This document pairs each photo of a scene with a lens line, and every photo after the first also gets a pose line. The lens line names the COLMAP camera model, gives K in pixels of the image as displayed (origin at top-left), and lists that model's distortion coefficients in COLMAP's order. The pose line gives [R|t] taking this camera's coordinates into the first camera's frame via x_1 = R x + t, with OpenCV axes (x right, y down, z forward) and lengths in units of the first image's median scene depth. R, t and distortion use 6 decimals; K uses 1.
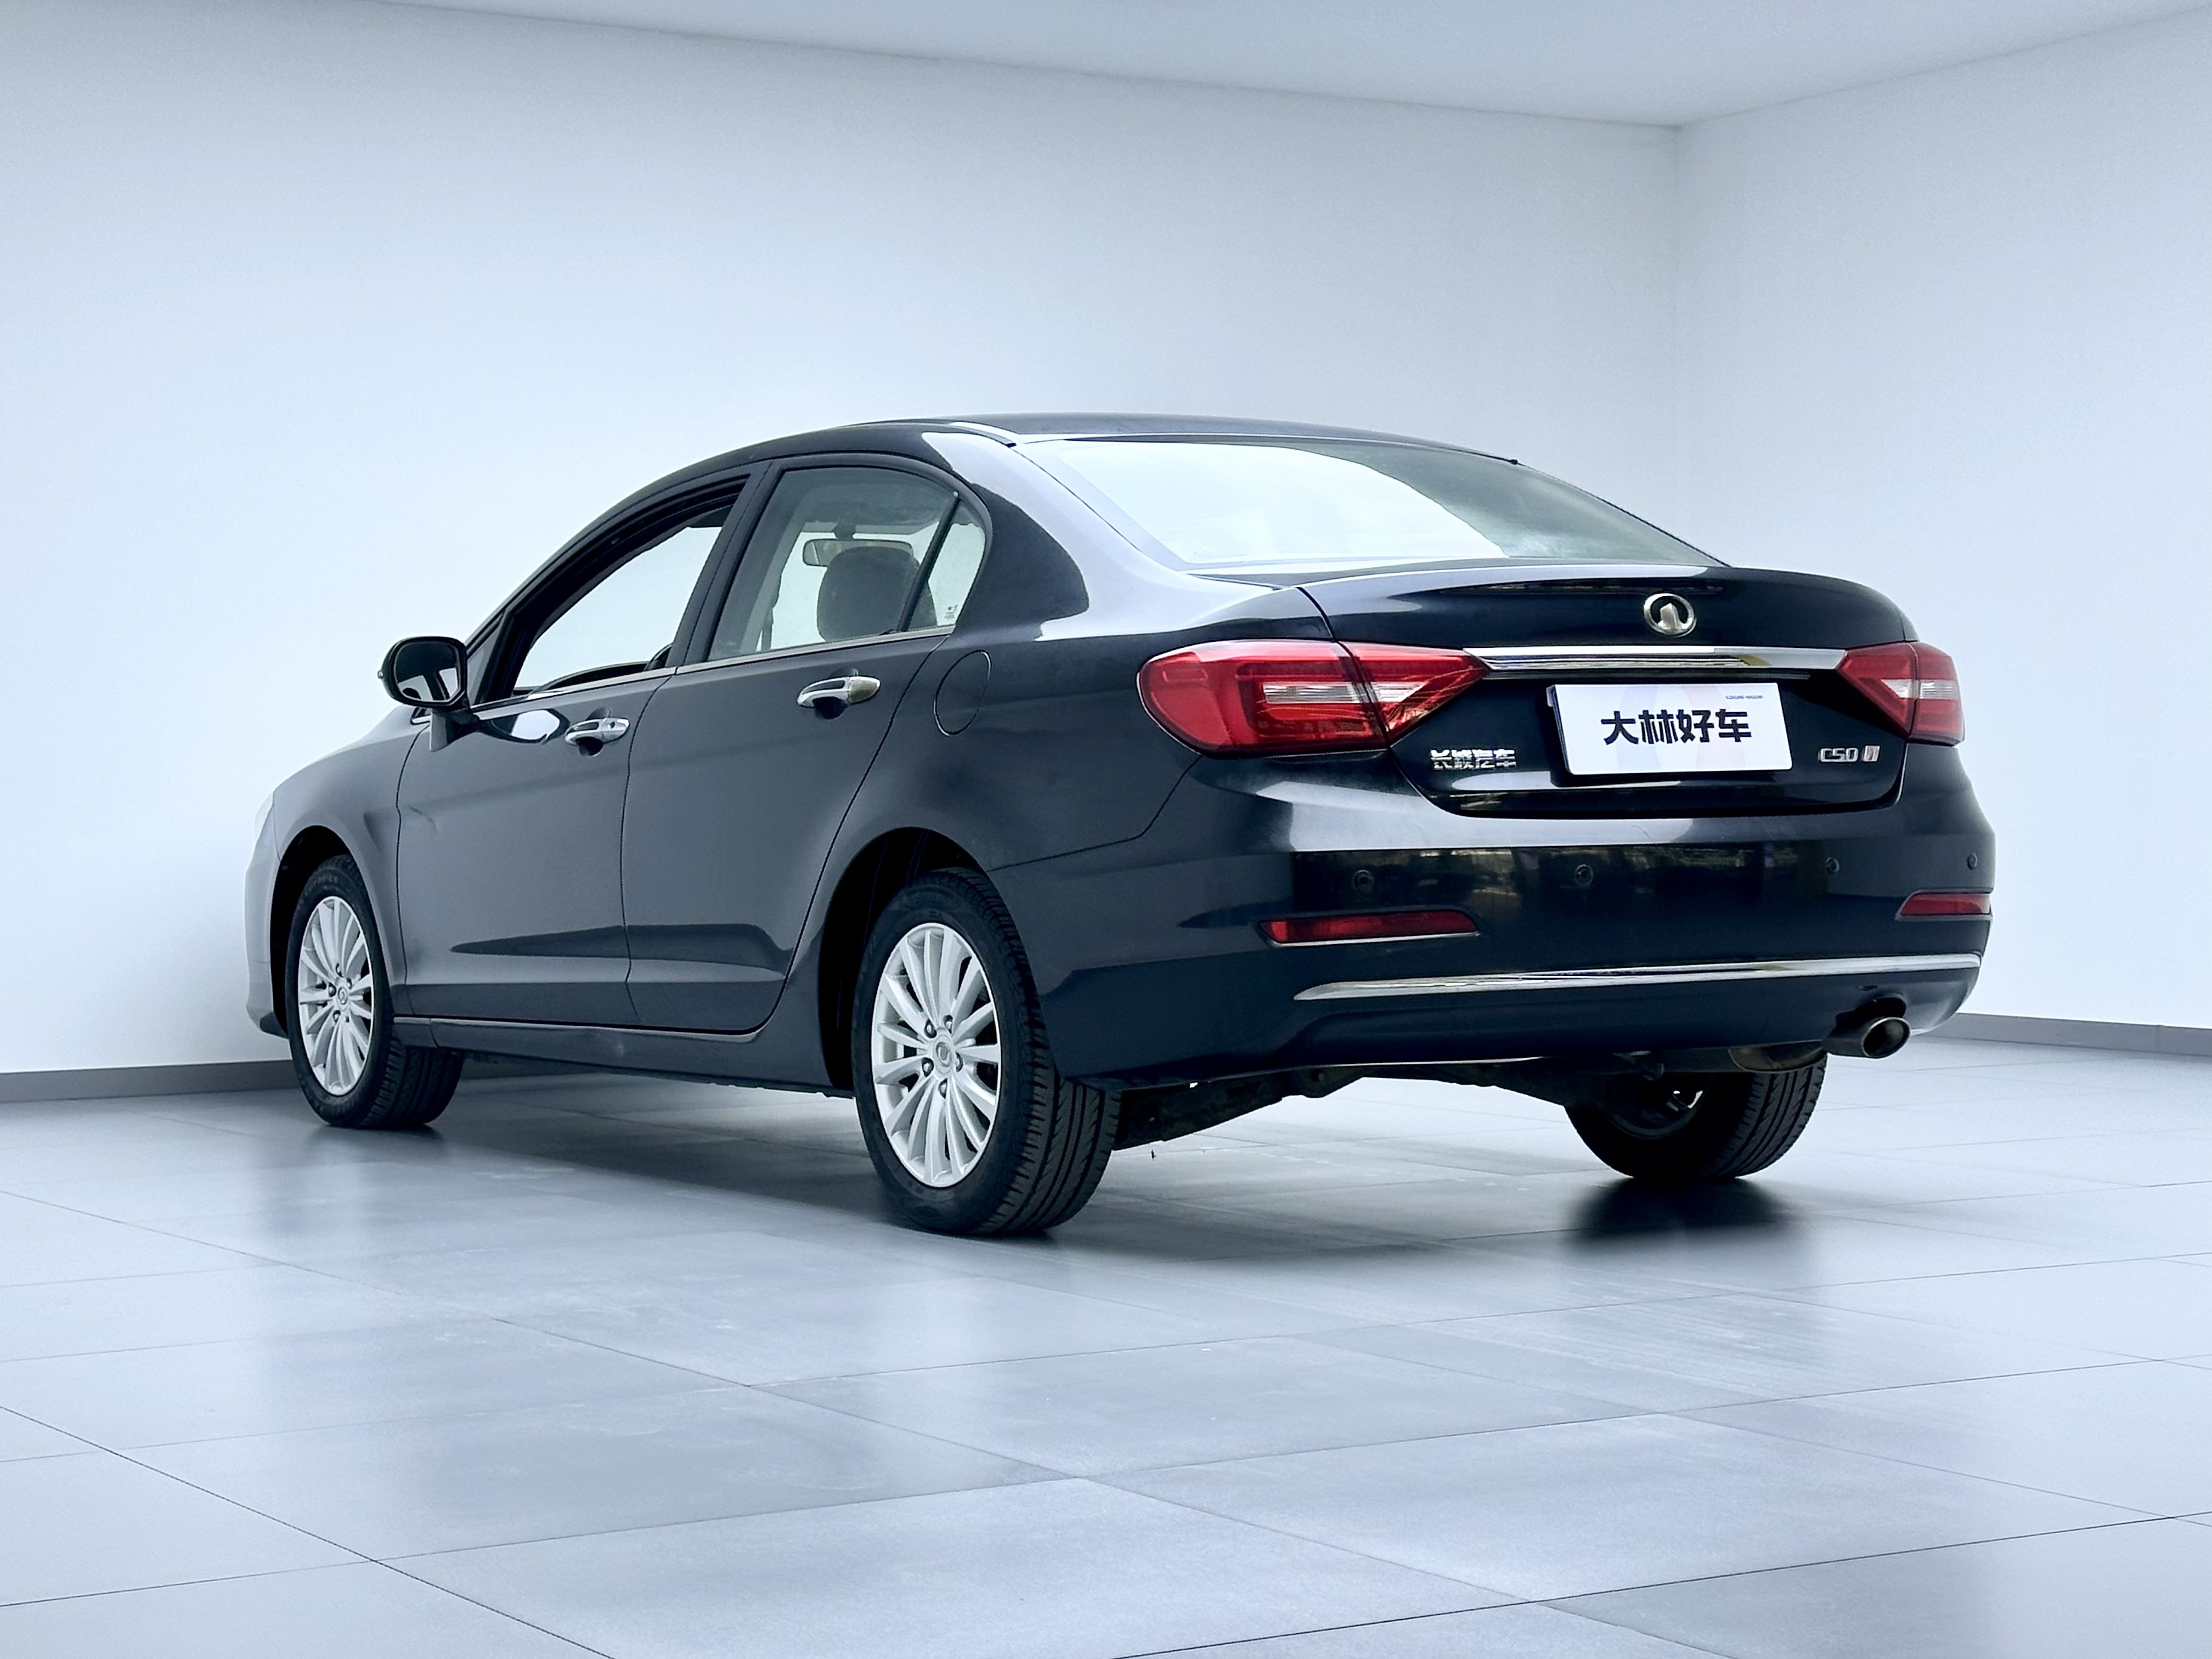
lens RADIAL K [[4055.8, 0, 1106.0], [0, 4055.8, 829.5], [0, 0, 1]] dist [-0.058701, -0.078588]
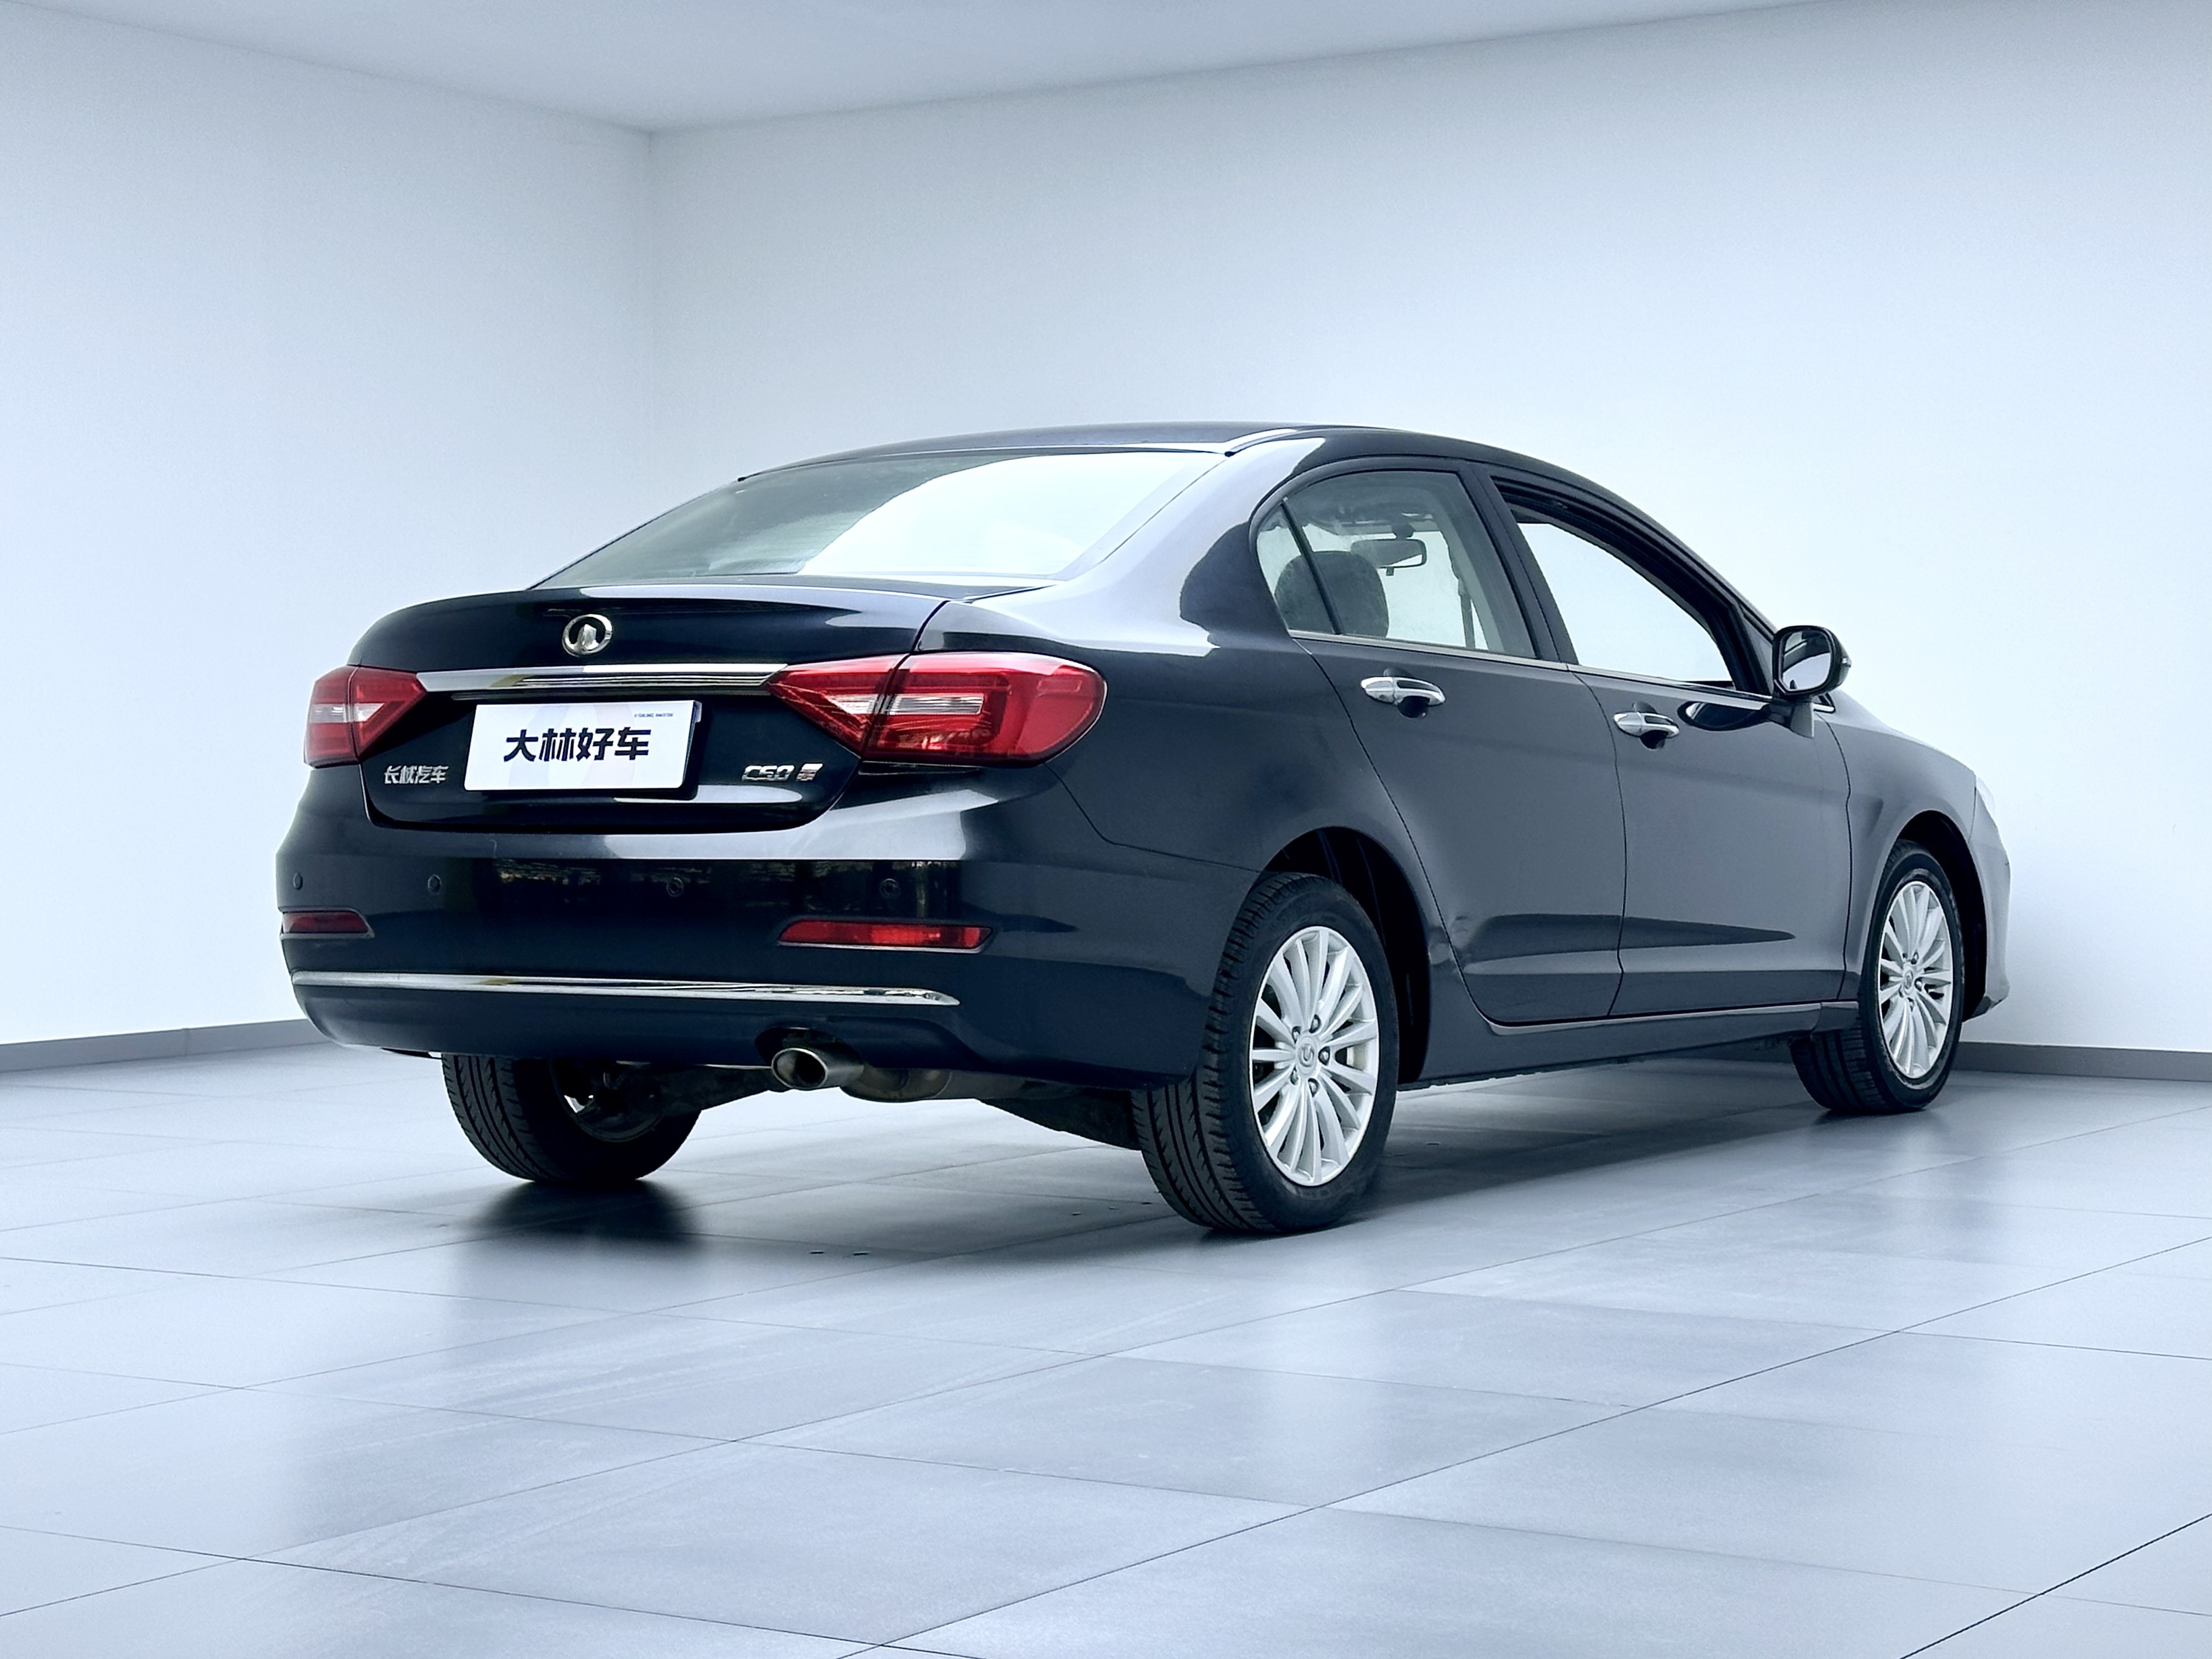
lens RADIAL K [[4055.8, 0, 1106.0], [0, 4055.8, 829.5], [0, 0, 1]] dist [-0.058701, -0.078588]
pose [[0.462243, 0.026902, -0.886345, 1.107867], [-0.016298, 0.999629, 0.021841, -0.028390], [0.886603, 0.004350, 0.462510, 0.642056]]
